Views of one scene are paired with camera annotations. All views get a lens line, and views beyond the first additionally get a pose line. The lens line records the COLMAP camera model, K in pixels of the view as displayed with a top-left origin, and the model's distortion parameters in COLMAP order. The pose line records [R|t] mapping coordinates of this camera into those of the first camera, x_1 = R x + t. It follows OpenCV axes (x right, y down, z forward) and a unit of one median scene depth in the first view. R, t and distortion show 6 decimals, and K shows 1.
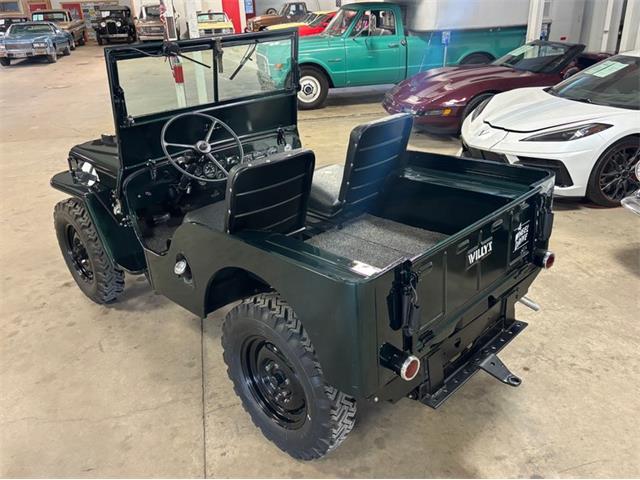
lens RADIAL K [[540.8, 0, 317.6], [0, 540.8, 239.5], [0, 0, 1]] dist [0.011584, 0.014843]
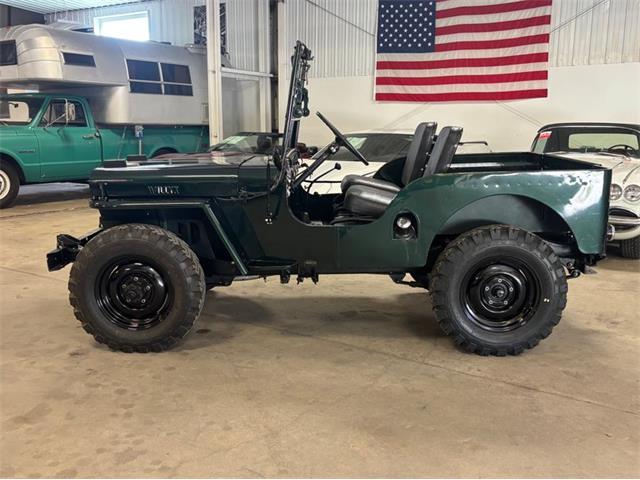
lens RADIAL K [[624.2, 0, 318.6], [0, 624.2, 234.5], [0, 0, 1]] dist [0.019122, 0.000000]
pose [[0.712053, -0.080050, 0.697547, -1.037371], [0.255510, 0.954904, -0.151239, 0.181331], [-0.653984, 0.285920, 0.700396, 0.156198]]
